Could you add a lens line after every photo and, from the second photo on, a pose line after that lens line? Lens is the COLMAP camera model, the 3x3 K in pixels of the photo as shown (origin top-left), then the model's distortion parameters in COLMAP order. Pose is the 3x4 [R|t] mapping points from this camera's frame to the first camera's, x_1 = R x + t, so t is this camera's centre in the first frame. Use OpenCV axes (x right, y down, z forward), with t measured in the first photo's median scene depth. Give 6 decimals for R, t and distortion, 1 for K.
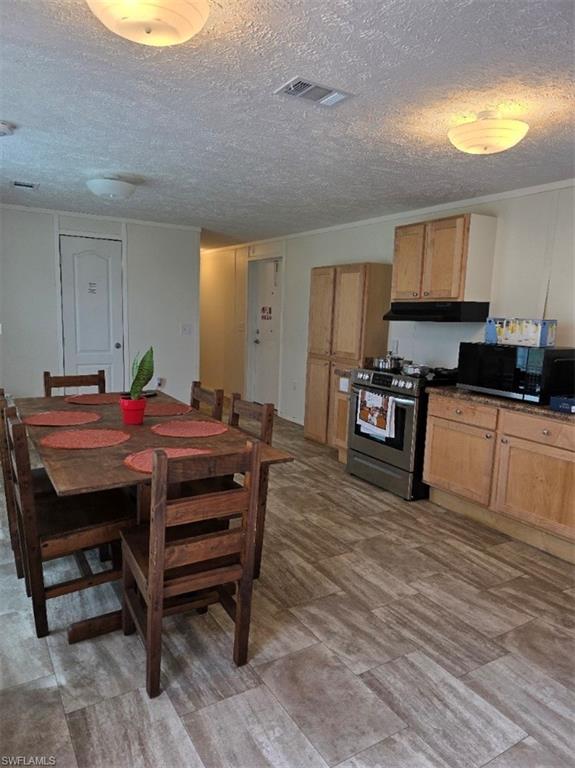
lens RADIAL K [[516.6, 0, 287.5], [0, 516.6, 384.0], [0, 0, 1]] dist [0.043593, -0.036518]
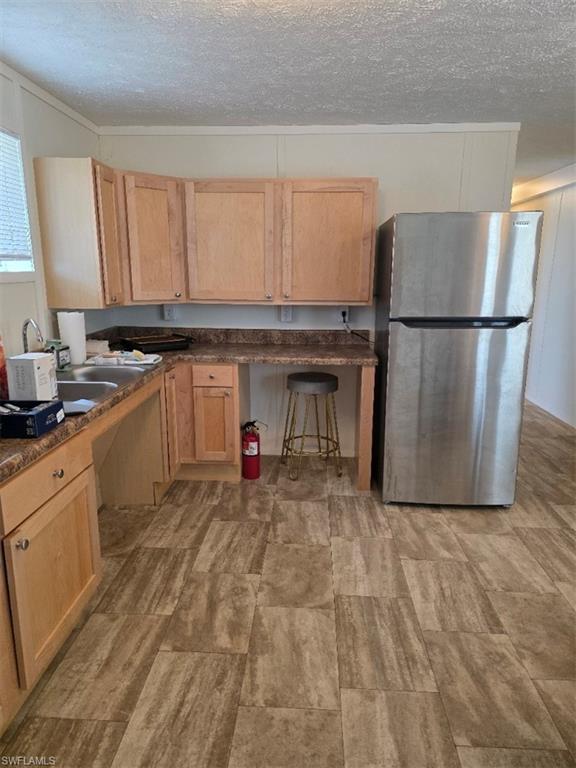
lens RADIAL K [[516.6, 0, 288.0], [0, 516.6, 384.0], [0, 0, 1]] dist [0.043593, -0.036518]
pose [[-0.818386, -0.165384, 0.550357, 0.002599], [0.047862, 0.934750, 0.352067, -0.239186], [-0.572672, 0.314468, -0.757071, 1.643549]]
